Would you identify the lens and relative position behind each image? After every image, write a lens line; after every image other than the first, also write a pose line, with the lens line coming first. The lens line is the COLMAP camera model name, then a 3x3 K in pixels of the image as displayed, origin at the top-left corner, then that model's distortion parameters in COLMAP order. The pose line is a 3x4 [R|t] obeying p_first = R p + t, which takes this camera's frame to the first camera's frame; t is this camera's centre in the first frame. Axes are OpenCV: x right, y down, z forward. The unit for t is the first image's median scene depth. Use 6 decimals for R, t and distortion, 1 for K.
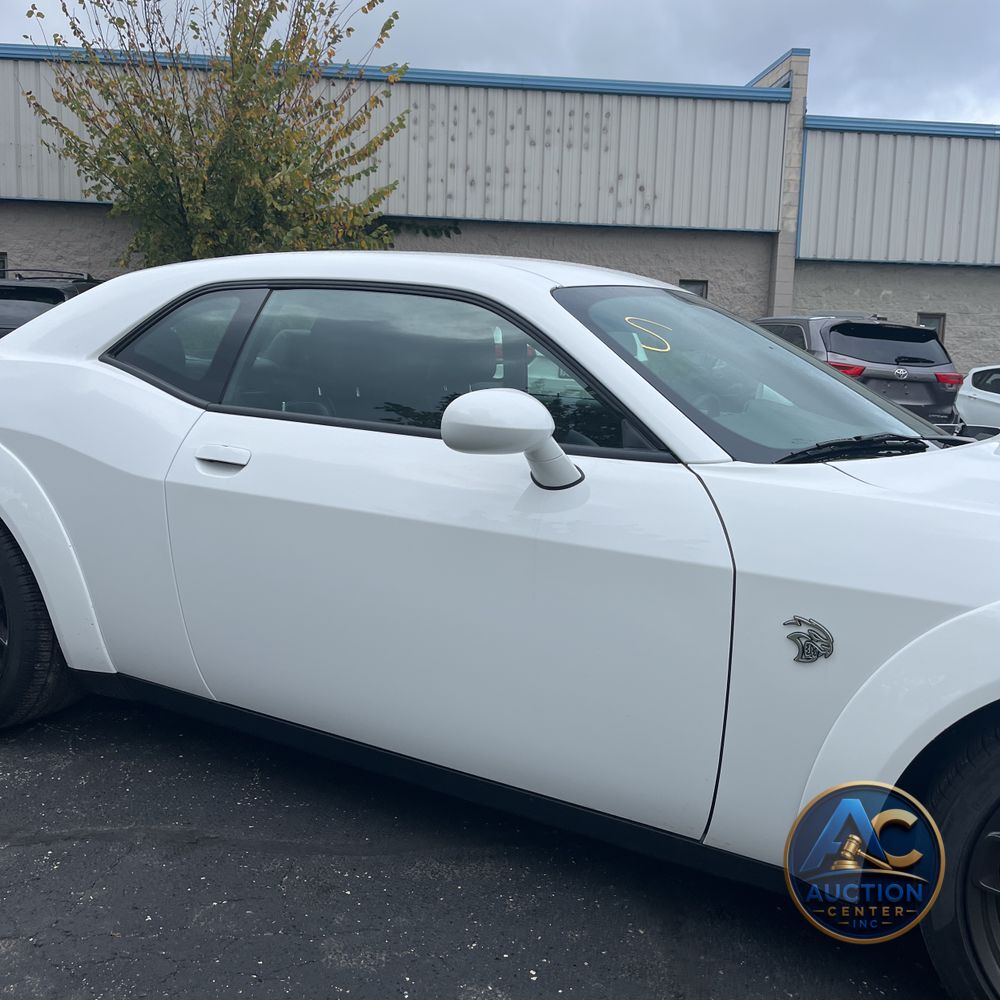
lens RADIAL K [[1016.8, 0, 497.8], [0, 1016.8, 485.0], [0, 0, 1]] dist [0.038513, -0.048421]
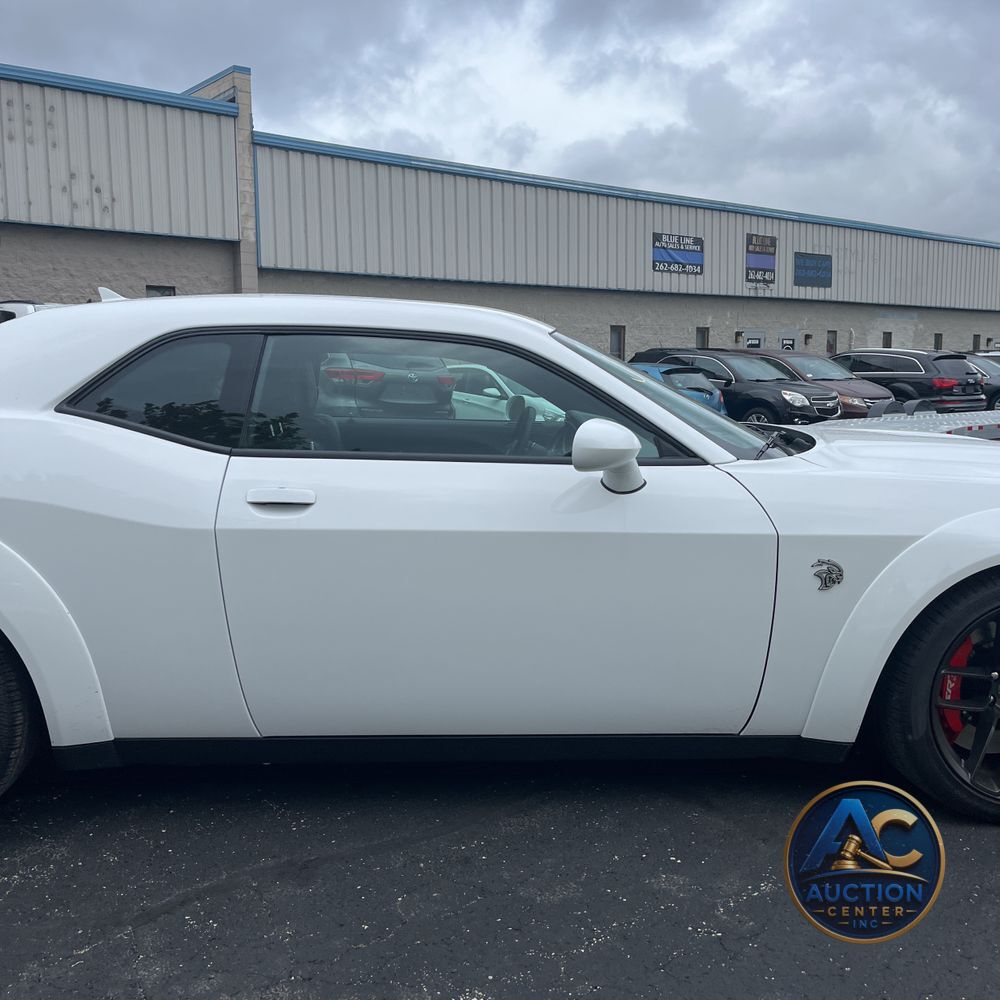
lens RADIAL K [[993.3, 0, 500.0], [0, 993.3, 500.0], [0, 0, 1]] dist [0.014970, 0.017063]
pose [[0.833309, -0.104967, 0.542751, -0.087374], [0.093698, 0.994421, 0.048460, -0.008637], [-0.544809, 0.010473, 0.838494, 0.001324]]
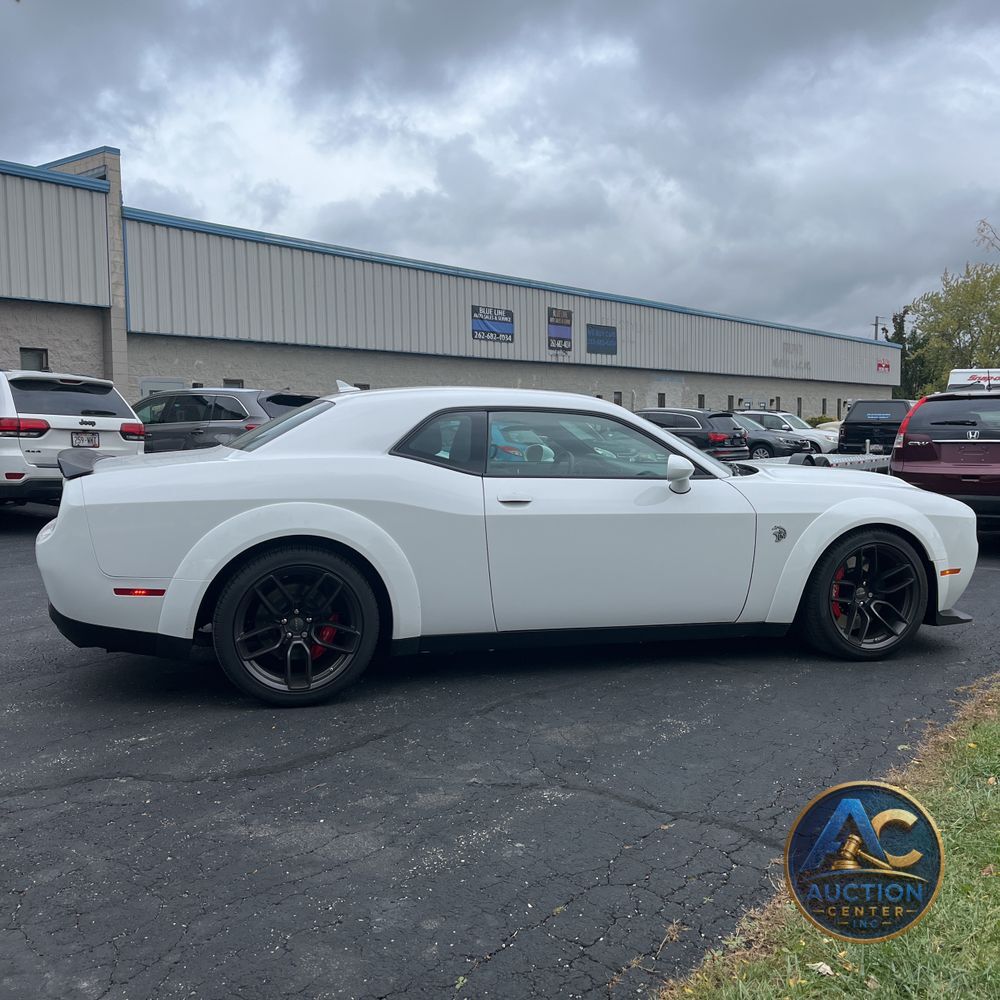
lens RADIAL K [[1016.8, 0, 497.8], [0, 1016.8, 485.0], [0, 0, 1]] dist [0.038513, -0.048421]
pose [[0.675830, -0.078876, 0.732825, -0.277450], [0.114754, 0.993393, 0.001094, -0.009322], [-0.728070, 0.083355, 0.680416, -0.046681]]
